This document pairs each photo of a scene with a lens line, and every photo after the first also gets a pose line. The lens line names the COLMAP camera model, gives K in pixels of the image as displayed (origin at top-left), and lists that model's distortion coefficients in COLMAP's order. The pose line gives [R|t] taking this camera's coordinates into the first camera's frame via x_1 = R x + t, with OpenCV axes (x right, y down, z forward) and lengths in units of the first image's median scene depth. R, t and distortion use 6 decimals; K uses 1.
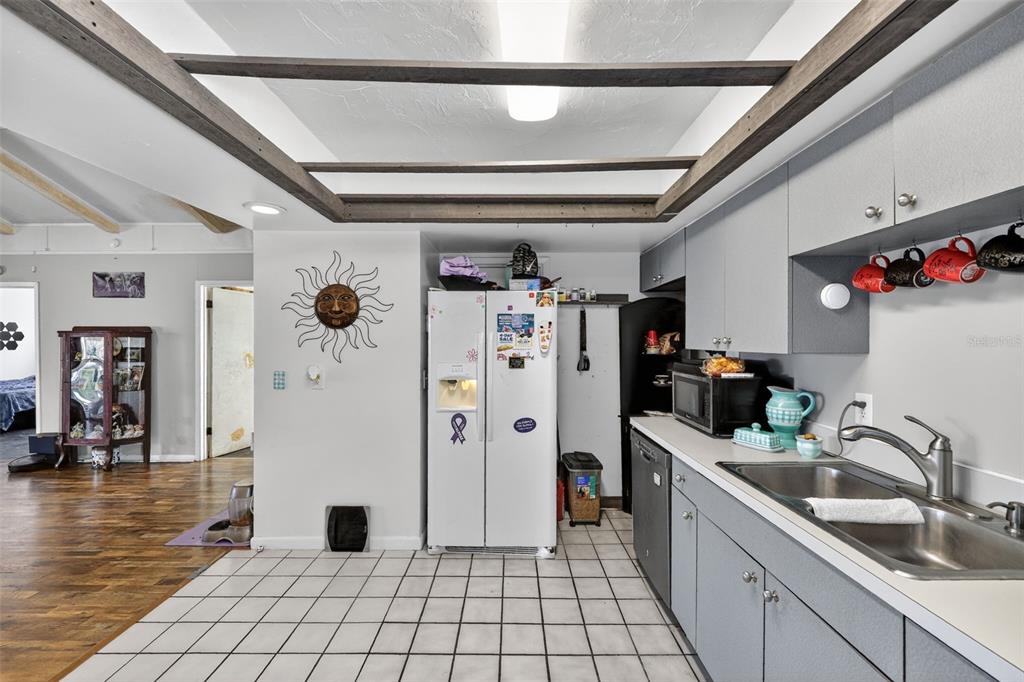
lens RADIAL K [[416.4, 0, 509.8], [0, 416.4, 341.5], [0, 0, 1]] dist [-0.000662, -0.000020]
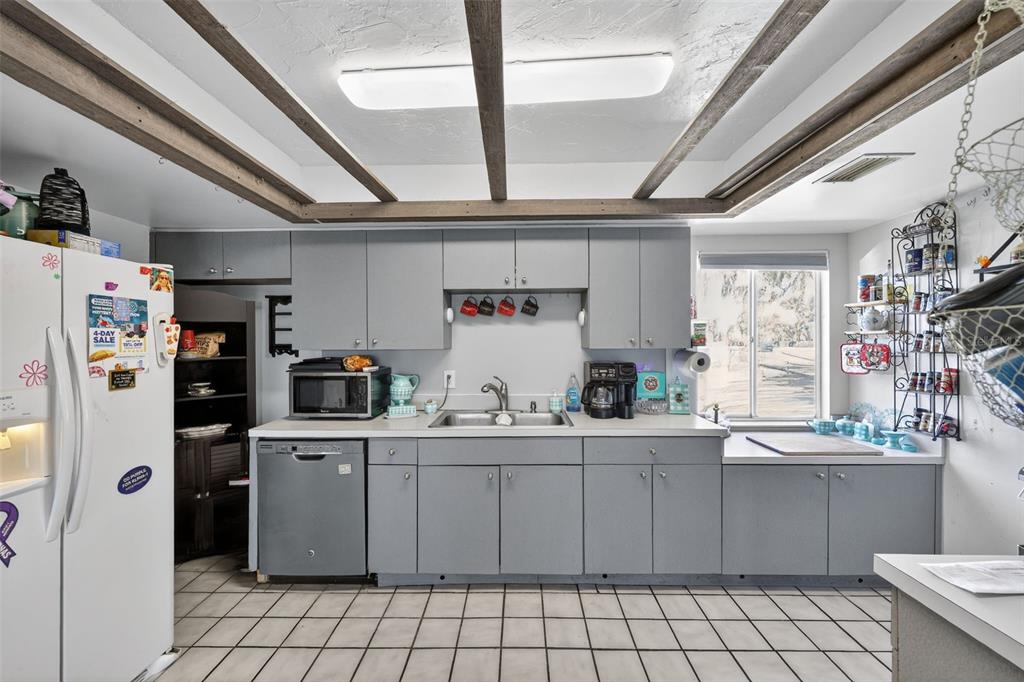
lens RADIAL K [[416.4, 0, 510.5], [0, 416.4, 341.1], [0, 0, 1]] dist [-0.000662, -0.000020]
pose [[0.017431, -0.001198, 0.999847, -0.569936], [0.004982, 0.999987, 0.001111, -0.002220], [-0.999836, 0.004962, 0.017437, 0.433059]]
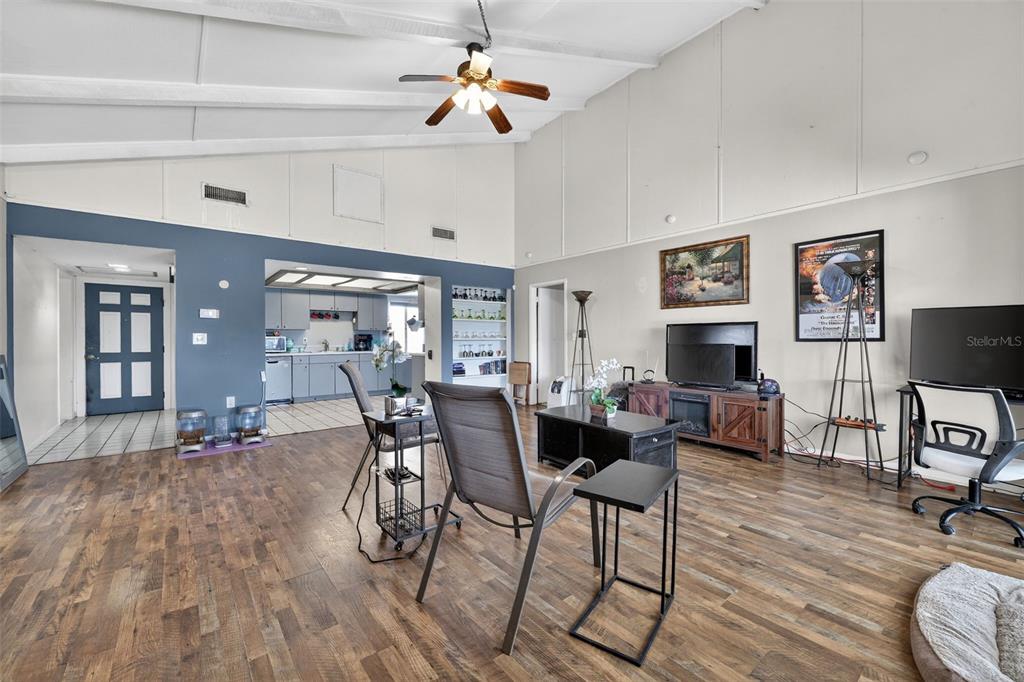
lens RADIAL K [[416.4, 0, 514.1], [0, 416.4, 339.2], [0, 0, 1]] dist [-0.000662, -0.000020]
pose [[-0.624334, -0.006622, 0.781130, -3.040107], [0.000995, 0.999957, 0.009273, 0.063286], [-0.781157, 0.006567, -0.624300, 1.400939]]
